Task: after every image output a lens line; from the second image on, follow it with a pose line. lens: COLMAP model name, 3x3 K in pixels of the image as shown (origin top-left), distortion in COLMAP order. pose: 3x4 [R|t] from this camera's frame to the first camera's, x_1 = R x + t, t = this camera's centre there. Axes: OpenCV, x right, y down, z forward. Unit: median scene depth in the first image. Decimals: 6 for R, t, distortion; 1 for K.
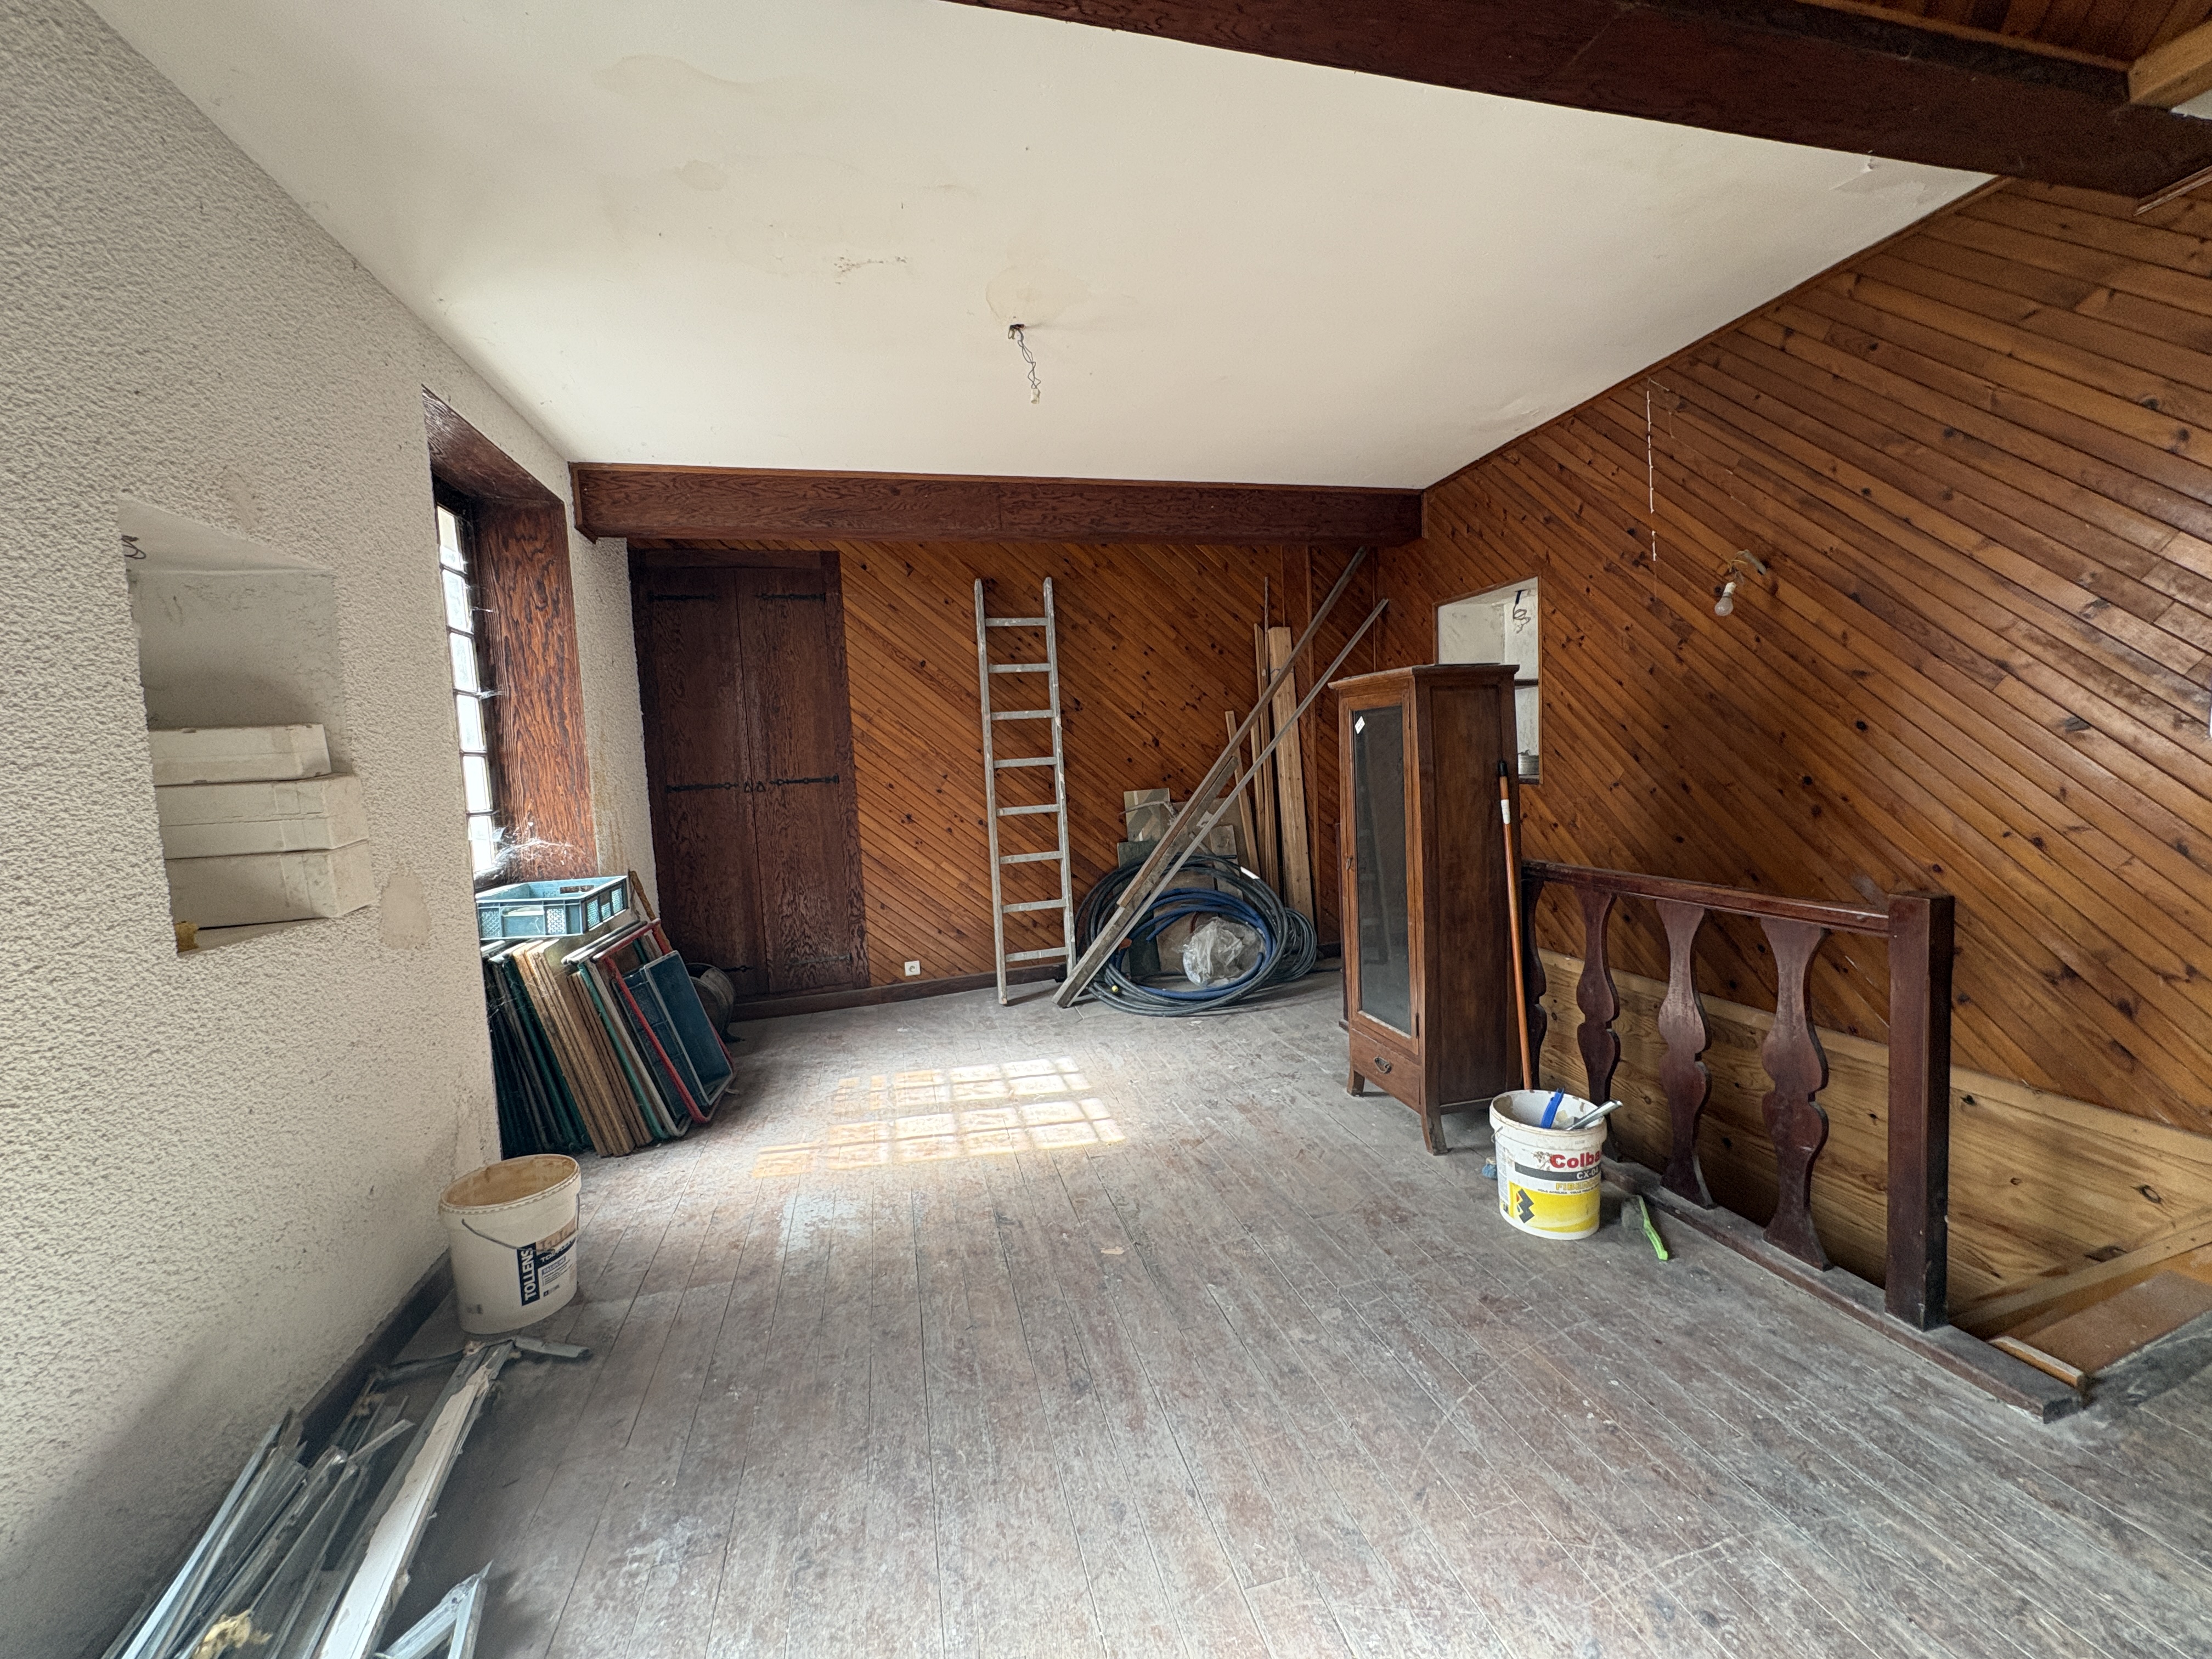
lens RADIAL K [[885.1, 0, 1105.5], [0, 885.1, 827.1], [0, 0, 1]] dist [0.000128, -0.000073]
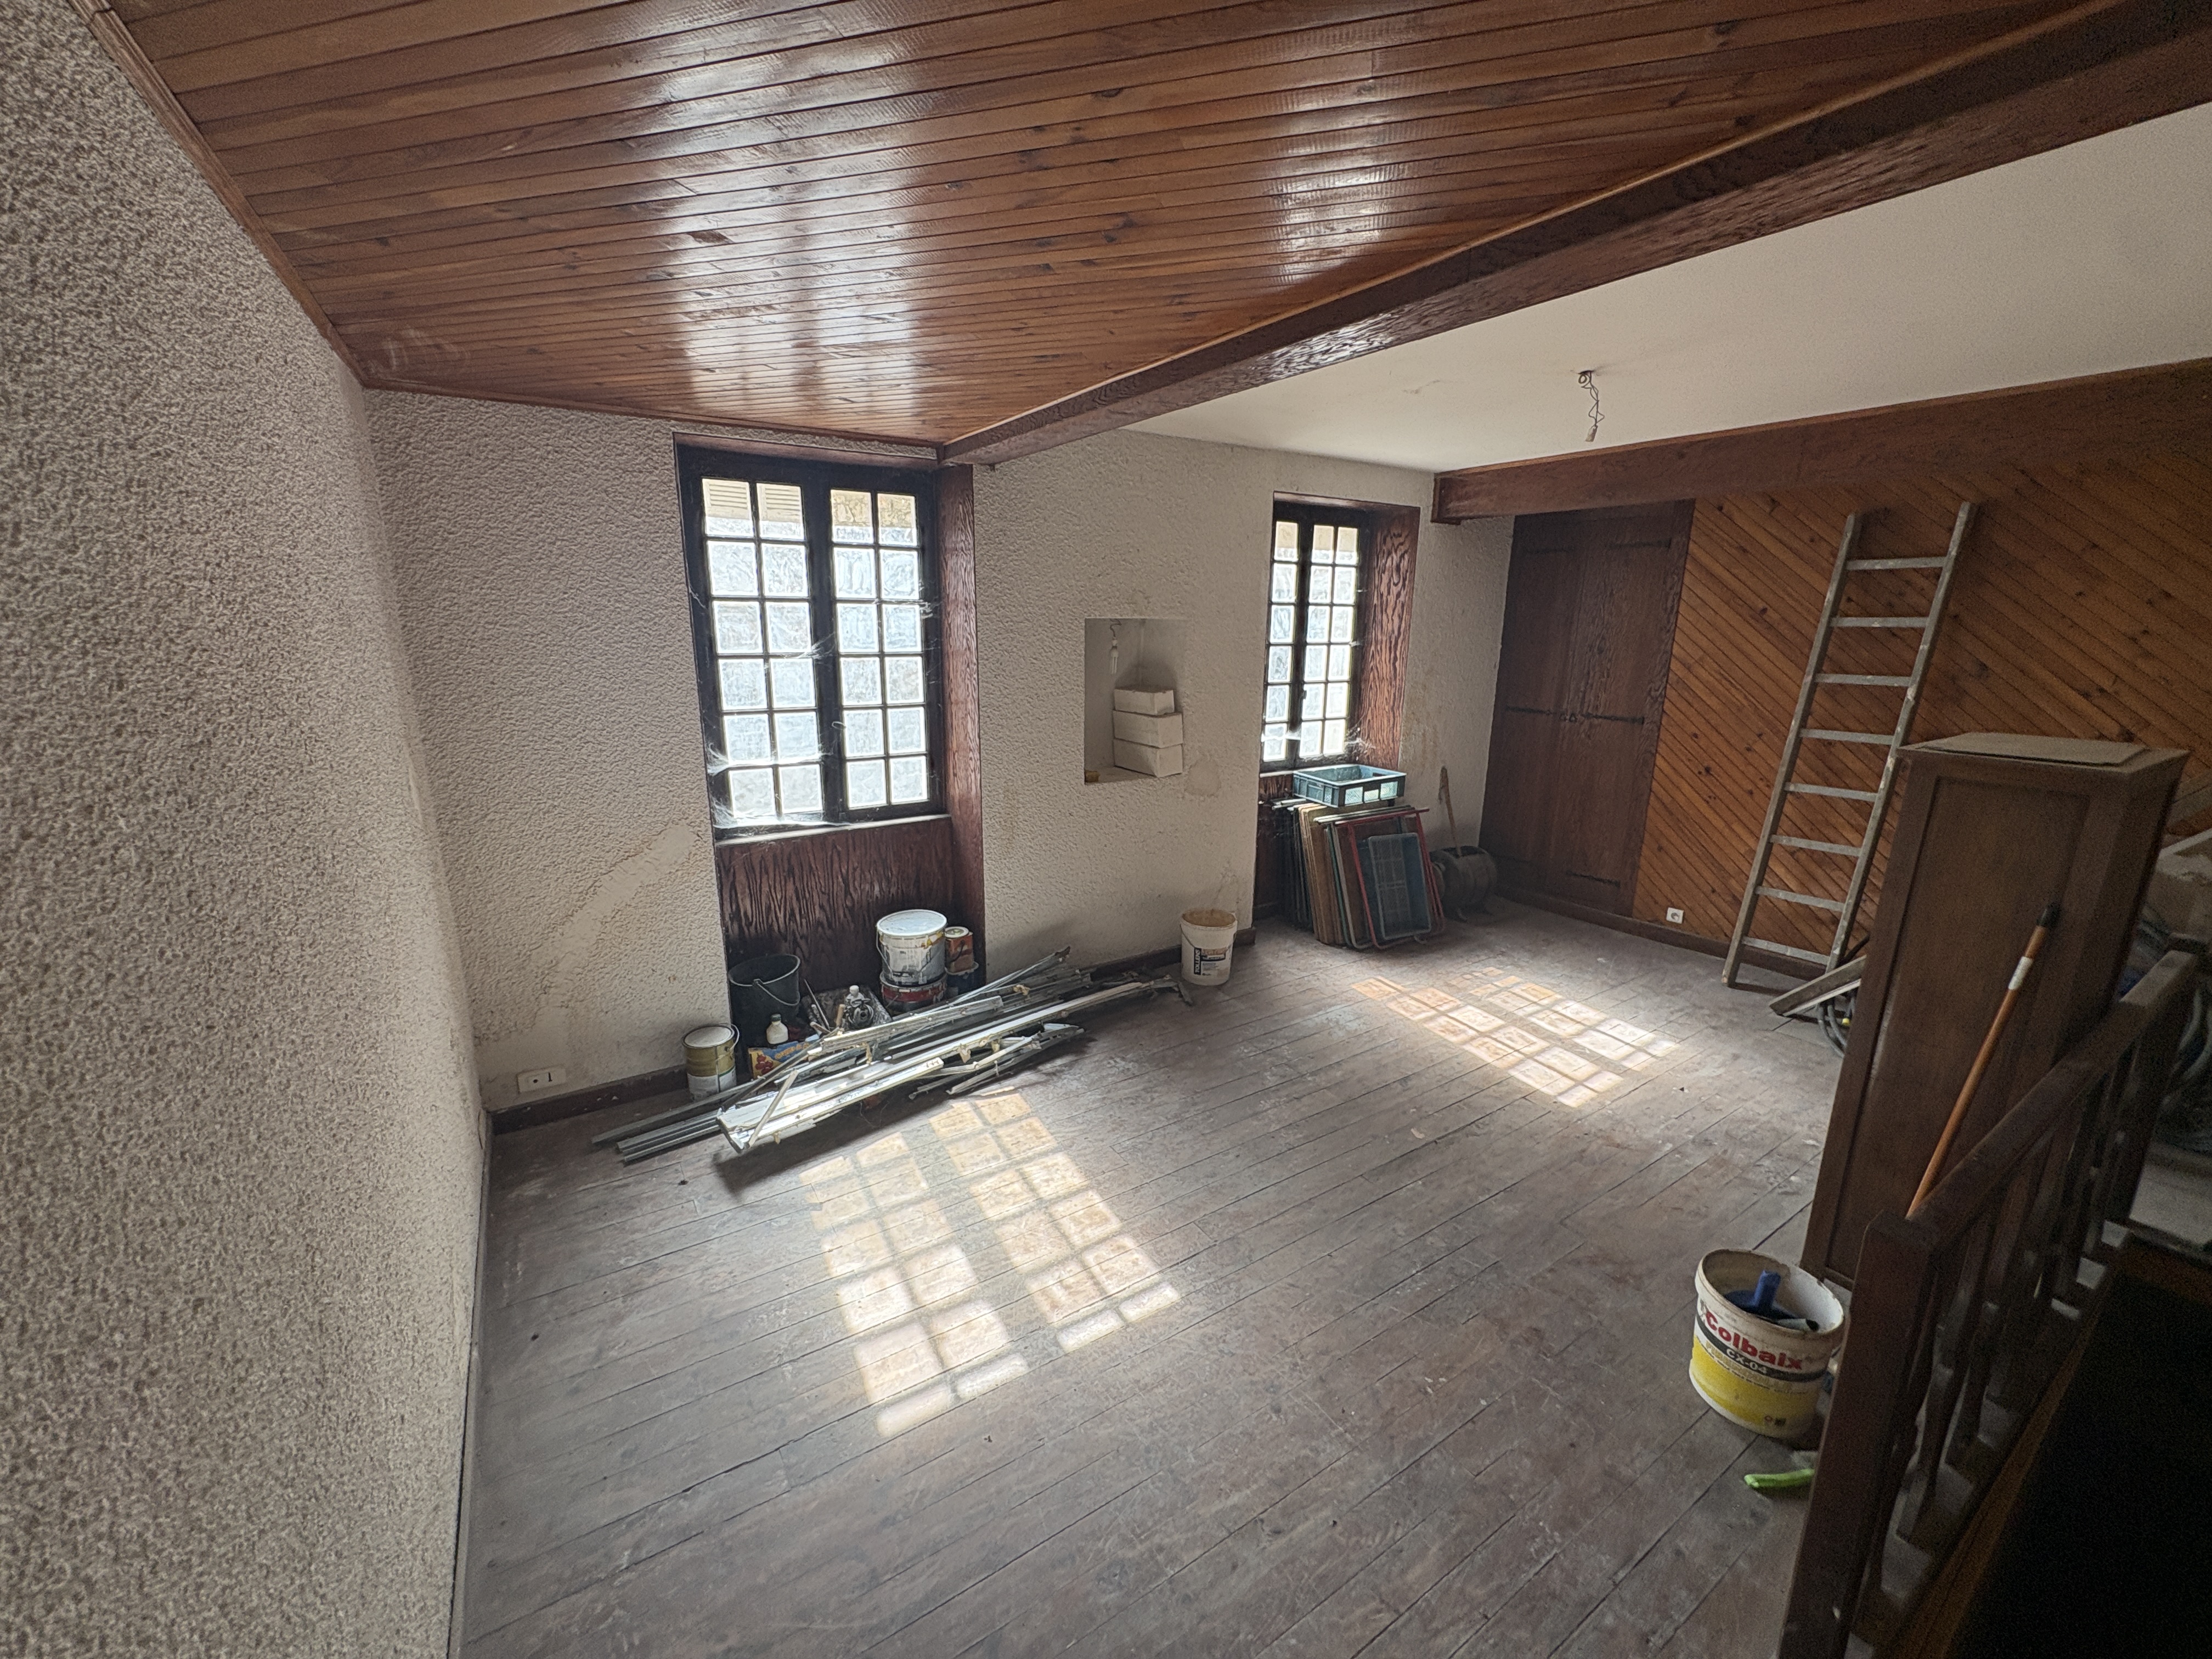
lens RADIAL K [[885.1, 0, 1105.0], [0, 885.1, 830.9], [0, 0, 1]] dist [0.000128, -0.000073]
pose [[0.318793, 0.278057, -0.906121, 0.492267], [-0.096509, 0.960555, 0.260807, -0.143172], [0.942898, 0.004305, 0.333053, 0.043404]]
